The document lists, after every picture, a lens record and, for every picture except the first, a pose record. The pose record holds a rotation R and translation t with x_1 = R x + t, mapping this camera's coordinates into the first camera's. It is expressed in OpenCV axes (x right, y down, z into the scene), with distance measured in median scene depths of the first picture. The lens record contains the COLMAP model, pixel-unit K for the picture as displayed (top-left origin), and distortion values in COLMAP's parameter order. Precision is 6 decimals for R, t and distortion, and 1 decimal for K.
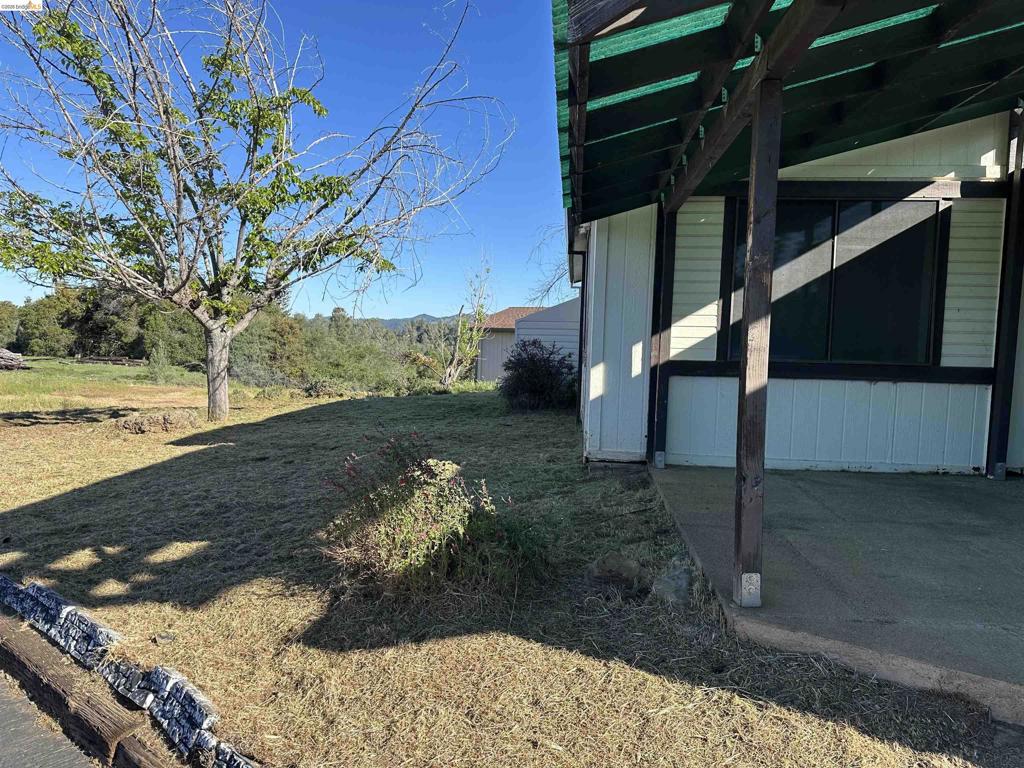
lens RADIAL K [[727.6, 0, 507.3], [0, 727.6, 380.7], [0, 0, 1]] dist [0.074794, -0.084223]
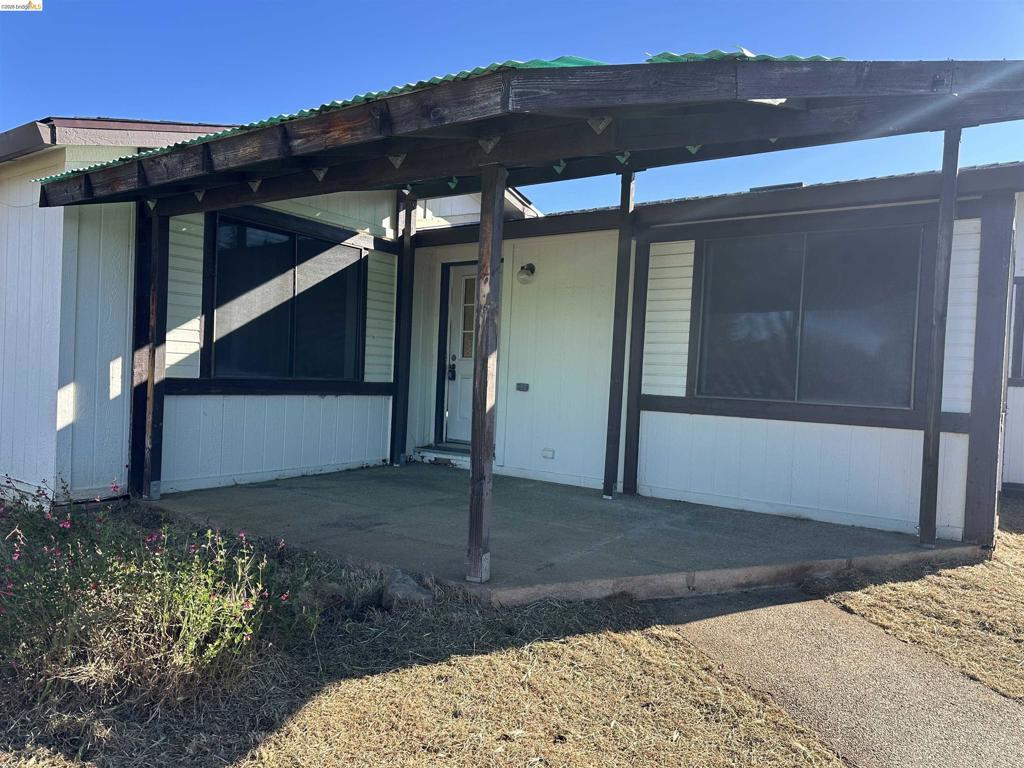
lens RADIAL K [[727.6, 0, 507.3], [0, 727.6, 380.7], [0, 0, 1]] dist [0.074794, -0.084223]
pose [[0.483154, -0.010582, 0.875472, -0.375645], [0.023895, 0.999714, -0.001103, -0.014183], [-0.875209, 0.021452, 0.483268, 0.190599]]
